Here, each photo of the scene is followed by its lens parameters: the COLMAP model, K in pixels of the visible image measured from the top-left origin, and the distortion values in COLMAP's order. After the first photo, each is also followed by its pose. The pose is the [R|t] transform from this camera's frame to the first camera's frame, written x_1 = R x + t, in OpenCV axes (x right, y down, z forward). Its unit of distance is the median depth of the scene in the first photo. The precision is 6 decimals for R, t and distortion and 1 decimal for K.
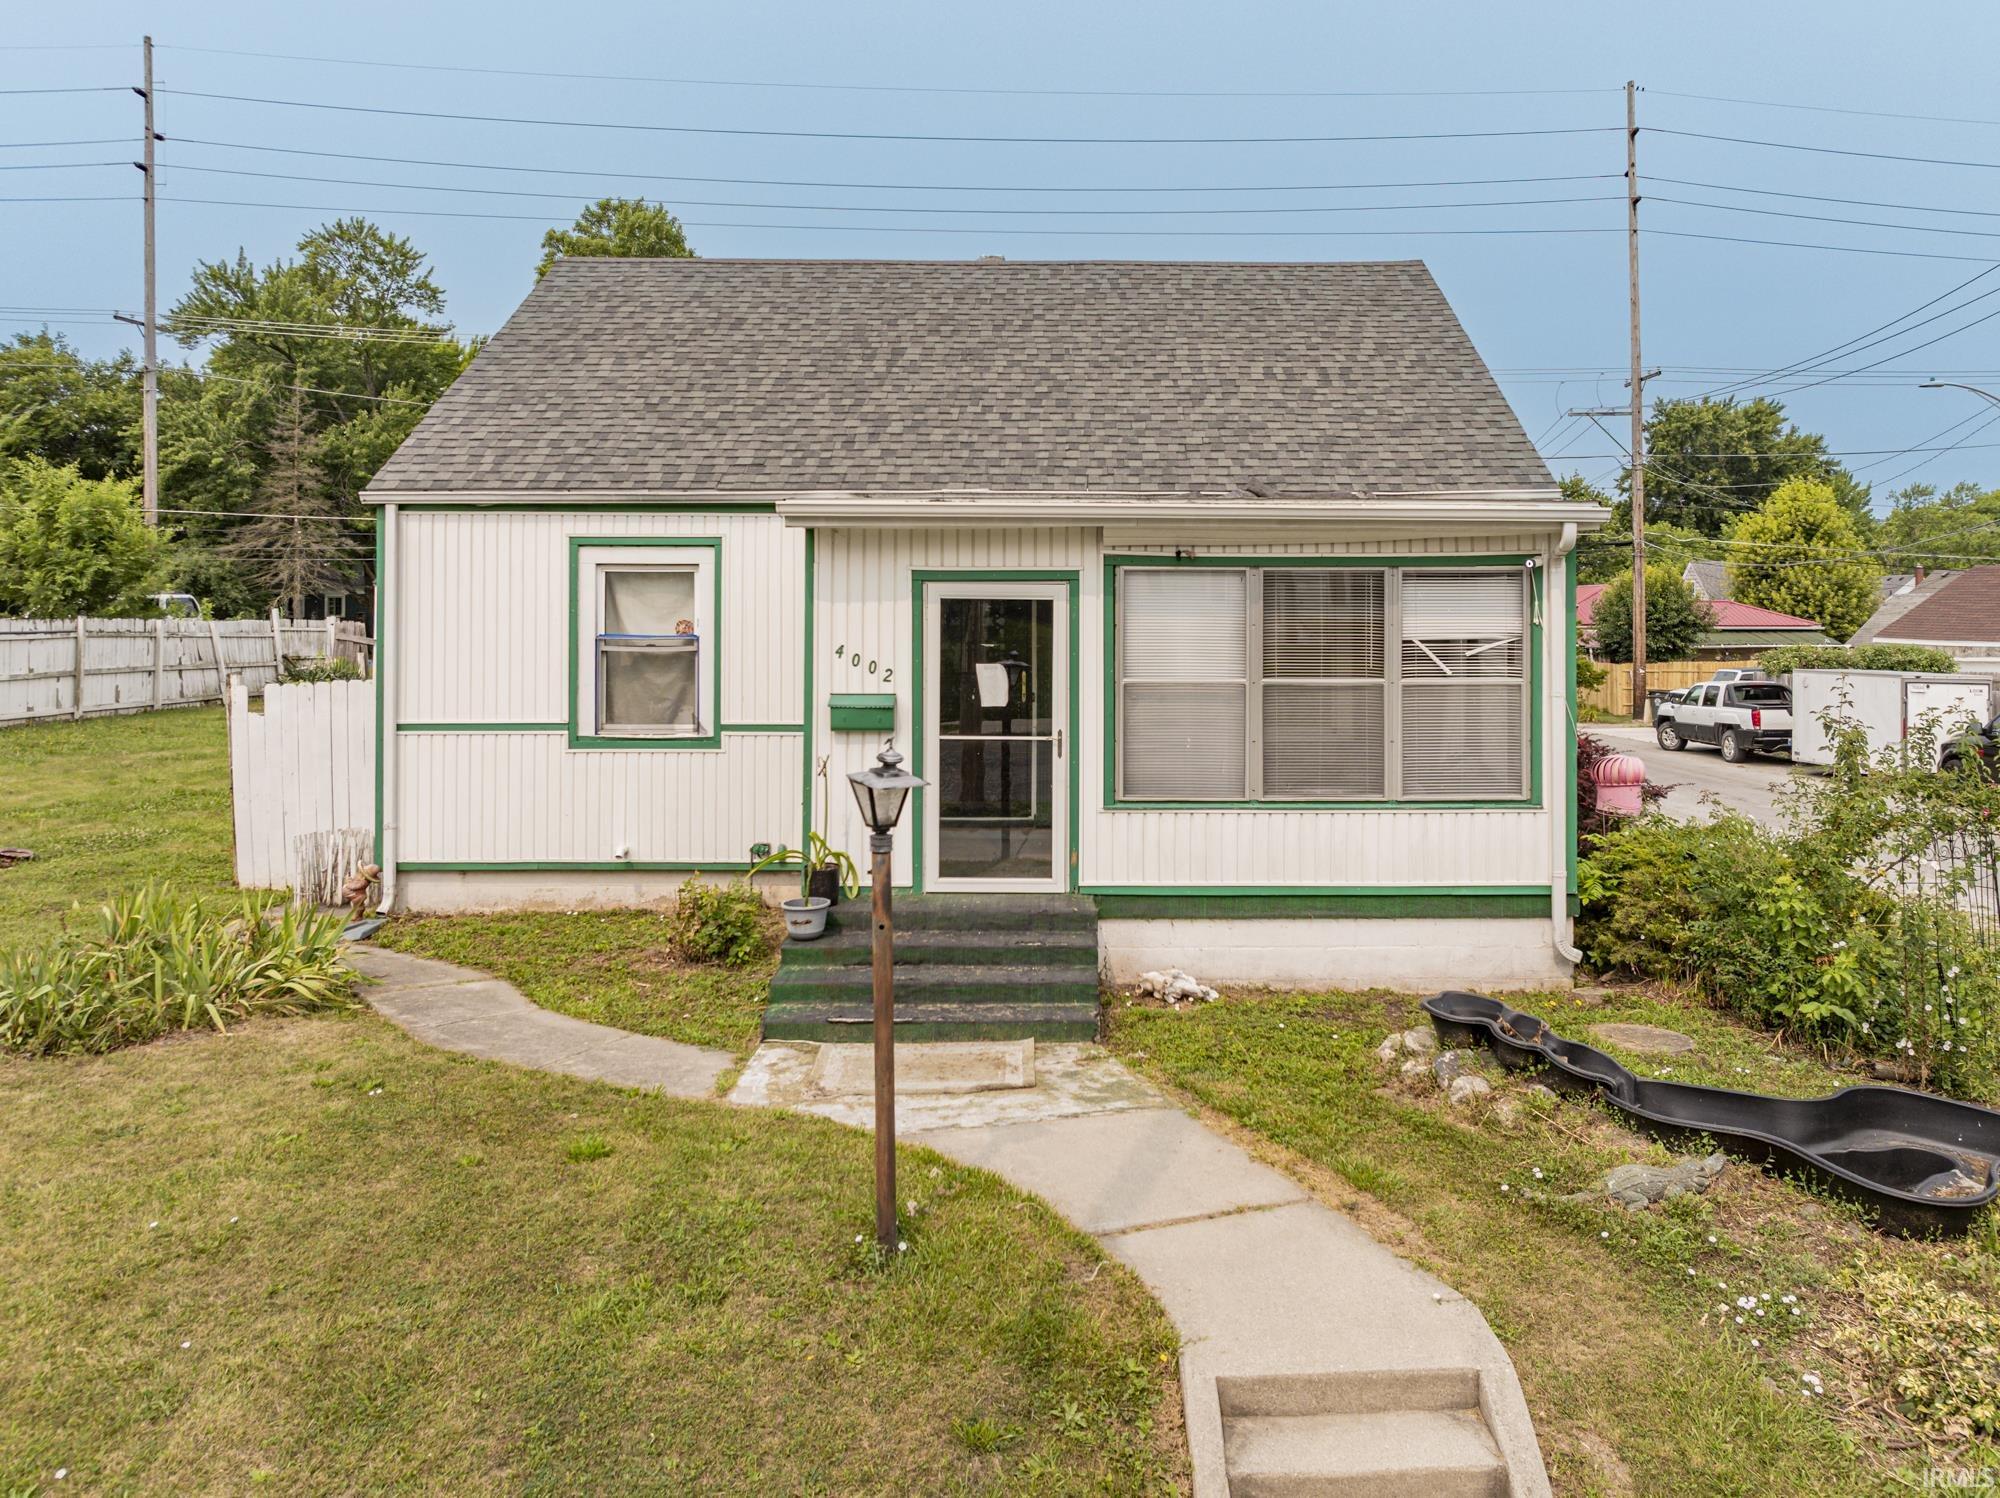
lens RADIAL K [[1432.9, 0, 990.0], [0, 1432.9, 567.2], [0, 0, 1]] dist [-0.015001, -0.004315]
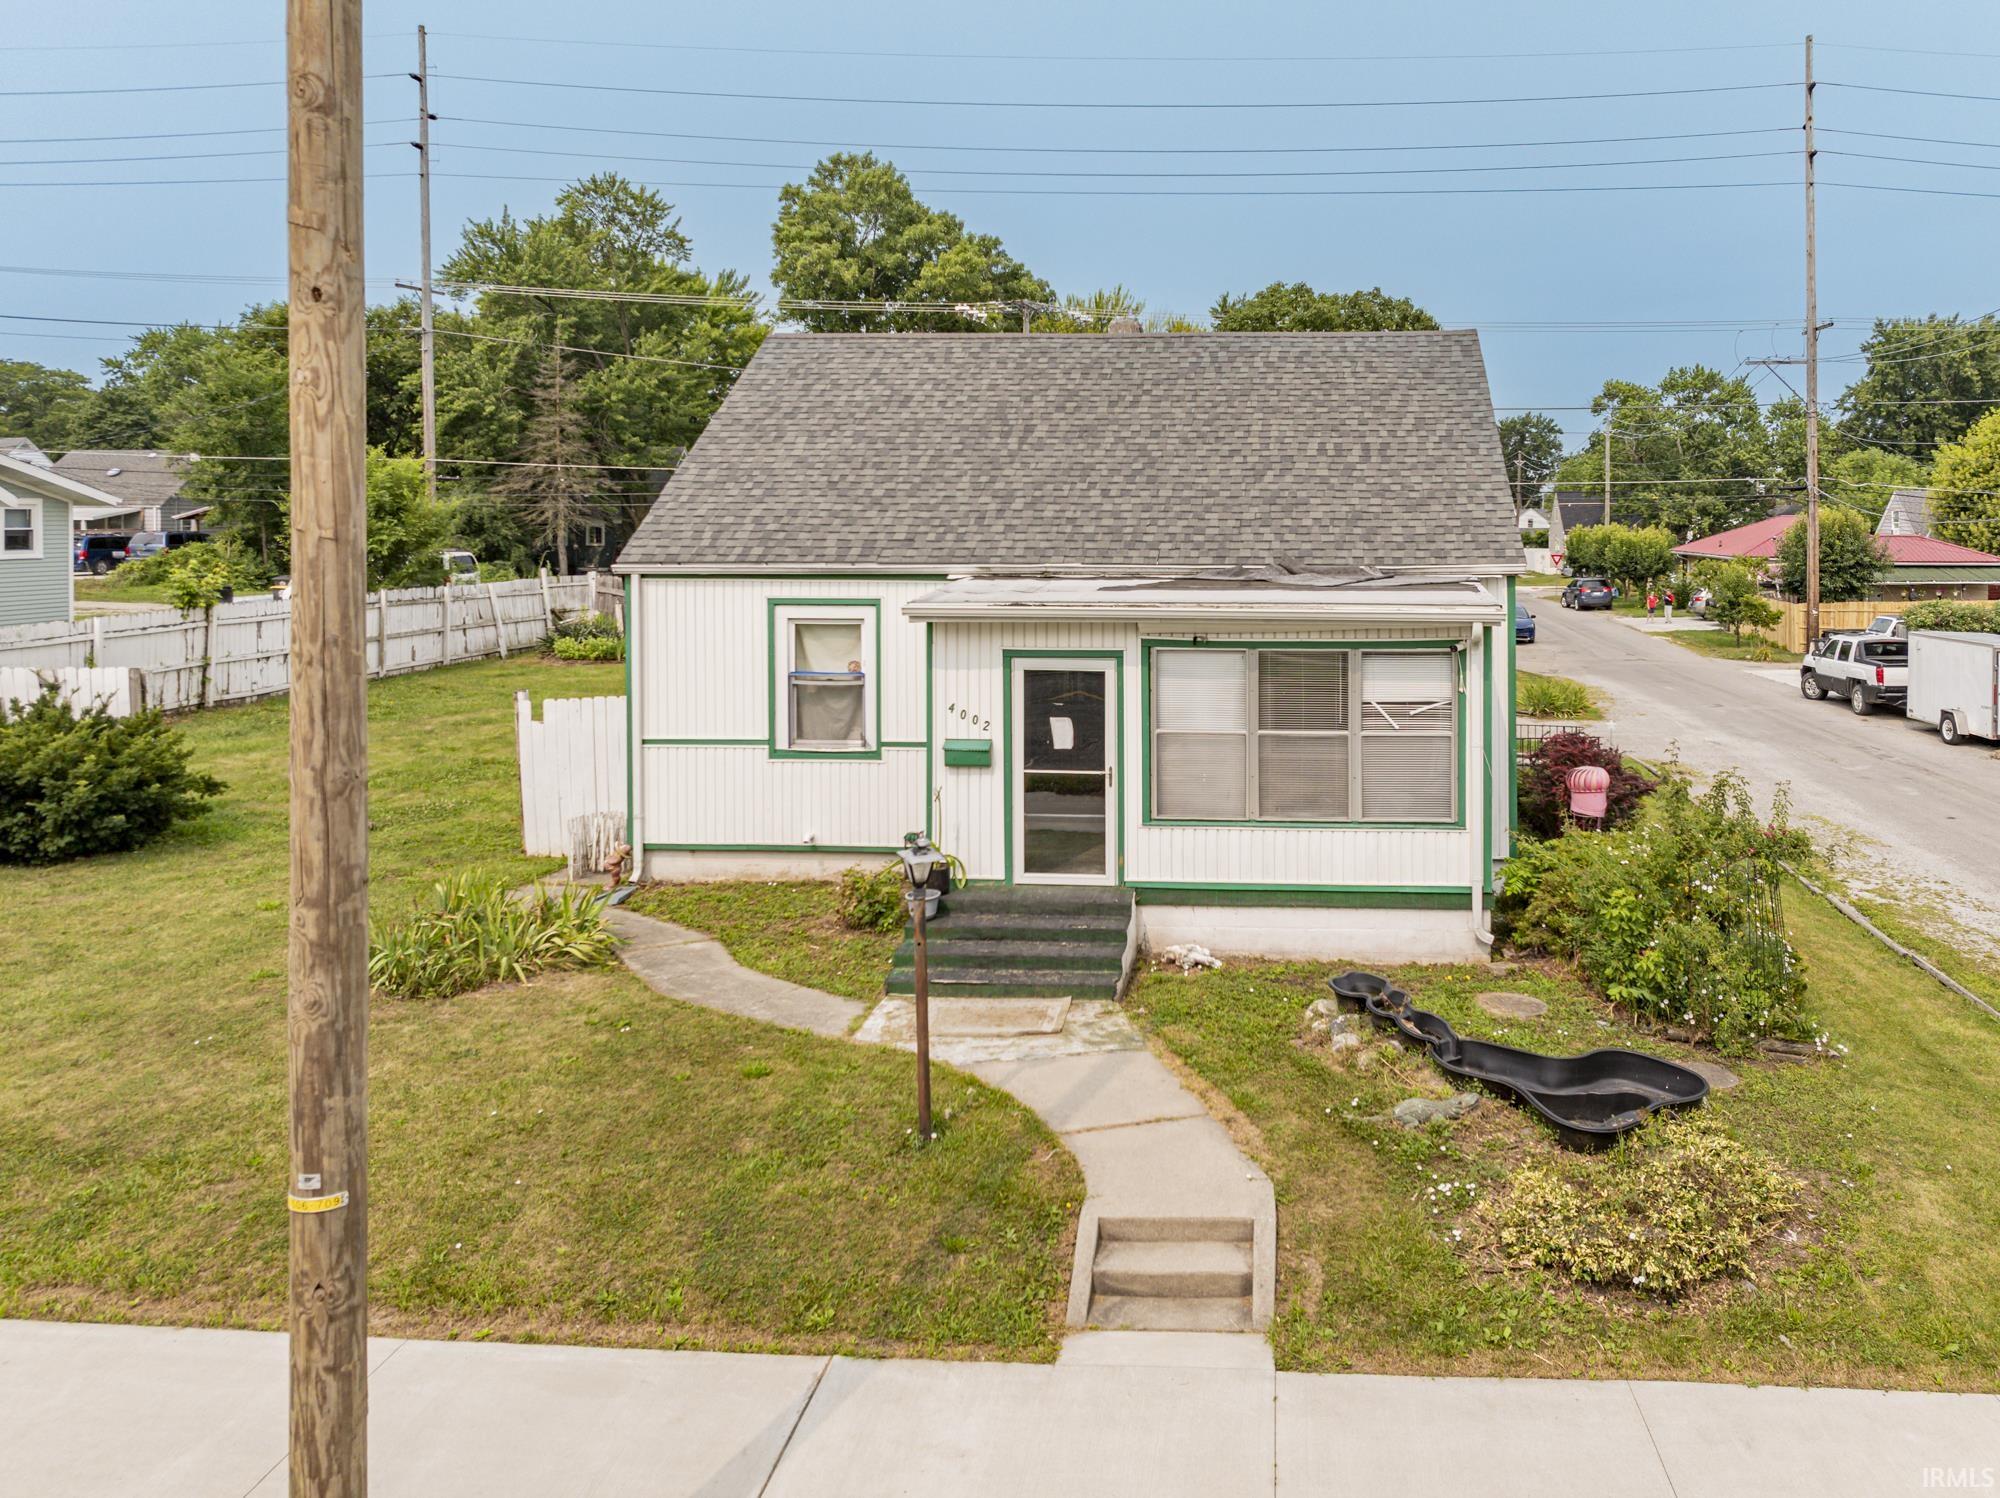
lens RADIAL K [[1445.3, 0, 1127.6], [0, 1445.3, 480.5], [0, 0, 1]] dist [-0.007987, -0.004376]
pose [[0.997068, -0.007838, -0.076120, 0.172089], [0.008724, 0.999898, 0.011309, -0.175143], [0.076024, -0.011940, 0.997035, -0.371873]]
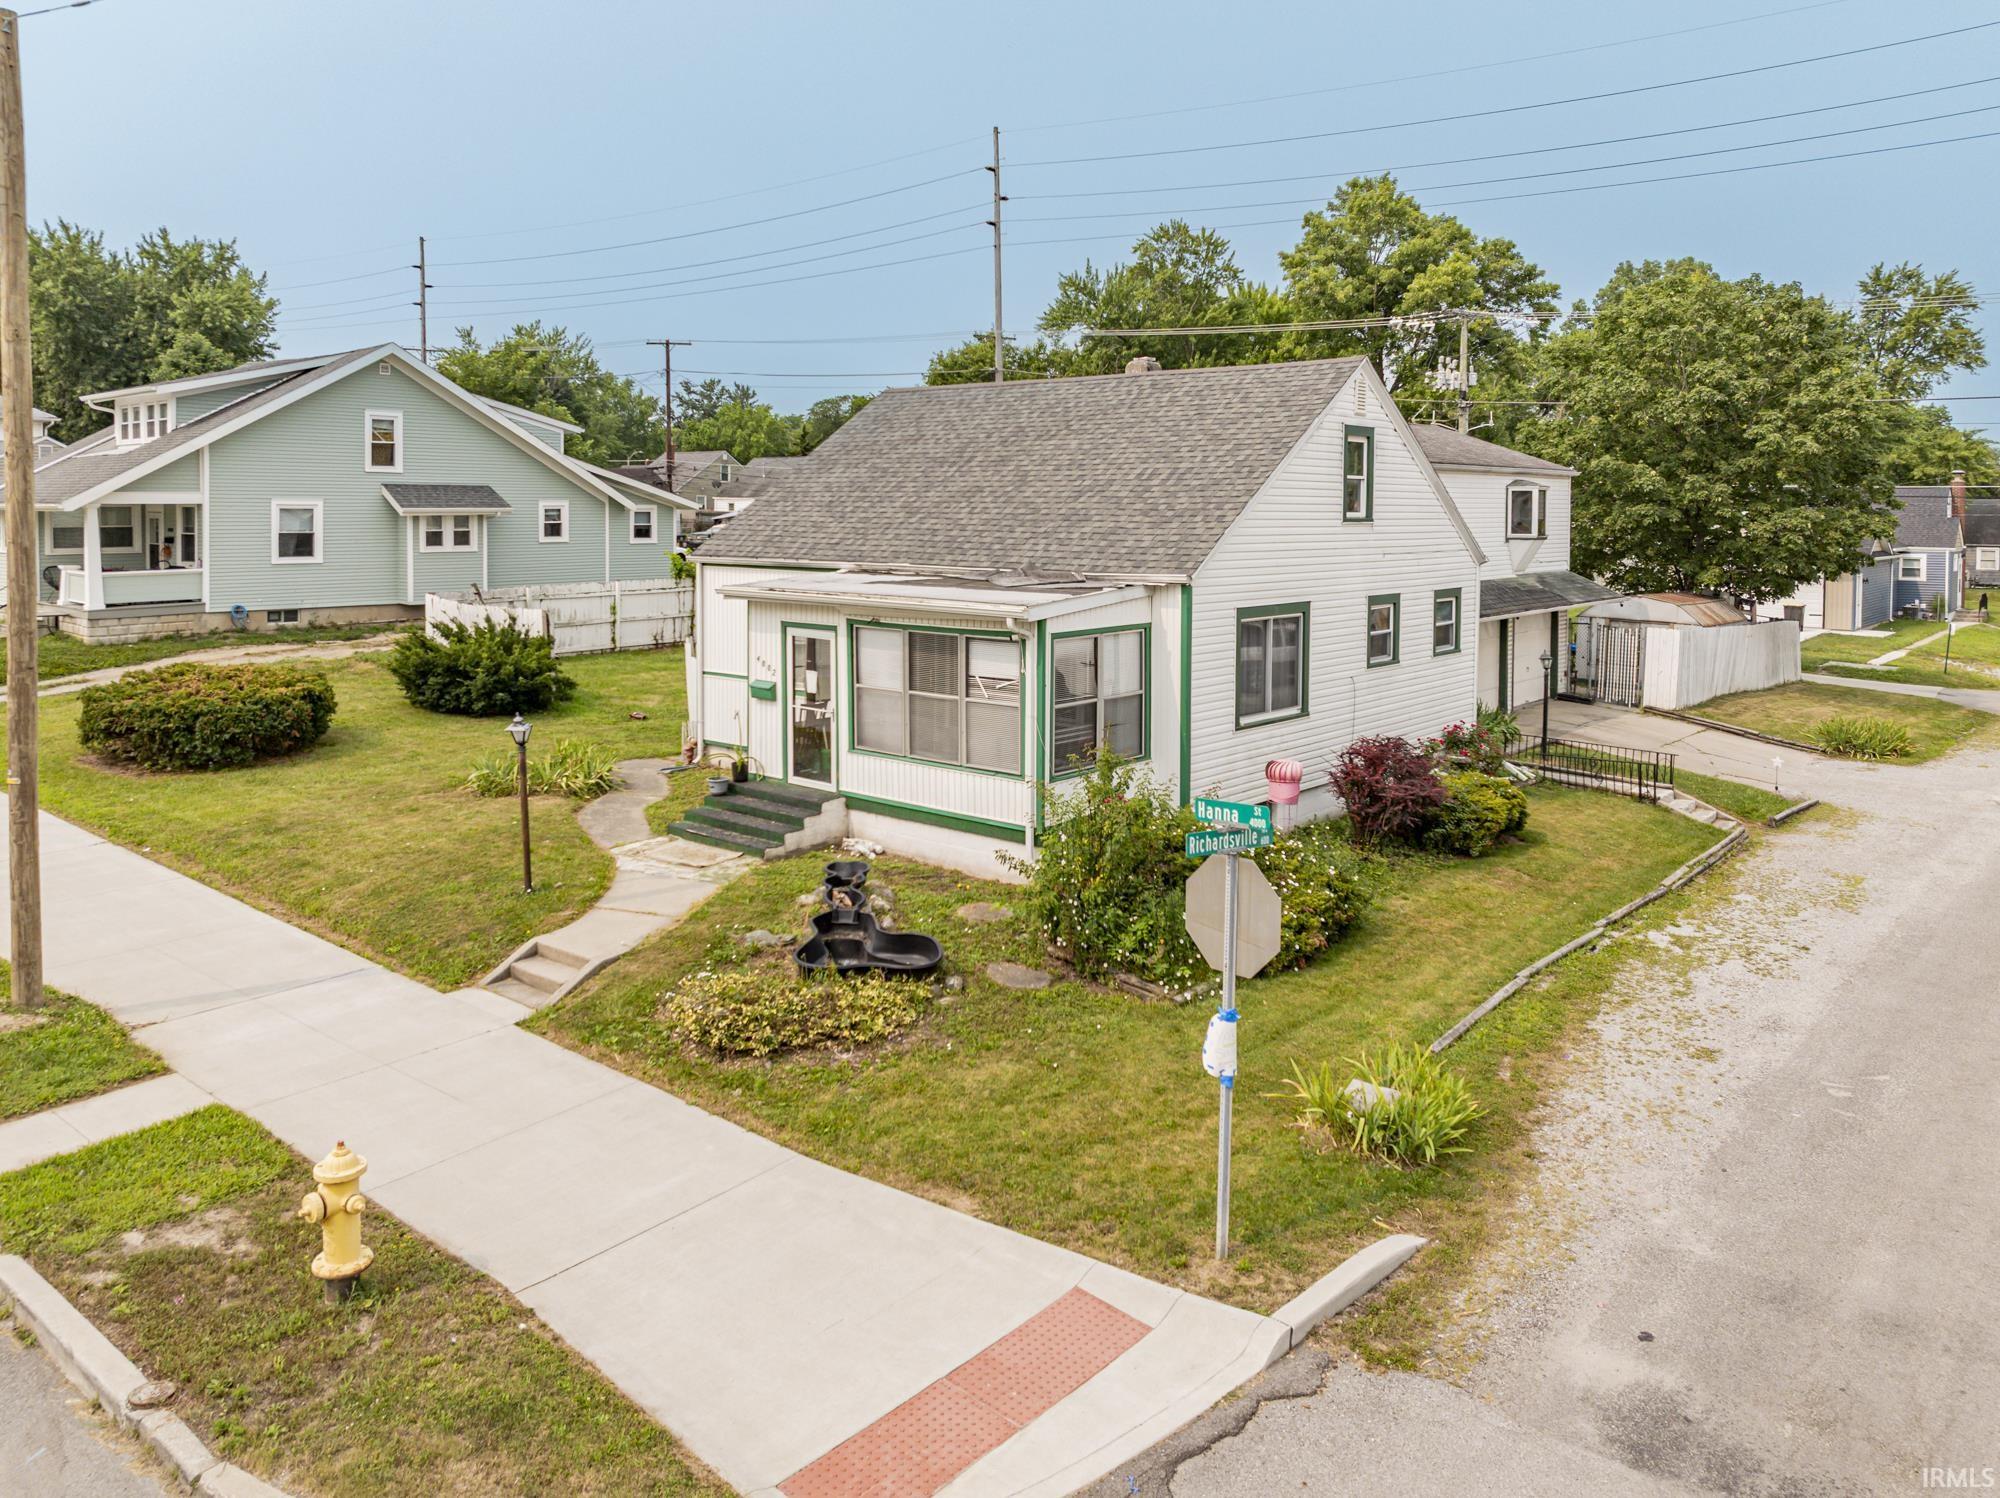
lens RADIAL K [[1371.7, 0, 927.8], [0, 1371.7, 492.8], [0, 0, 1]] dist [-0.014178, -0.000087]
pose [[0.747517, -0.009566, -0.664174, 1.372323], [0.022655, 0.999682, 0.011099, -0.193511], [0.663856, -0.023343, 0.747496, -0.290176]]
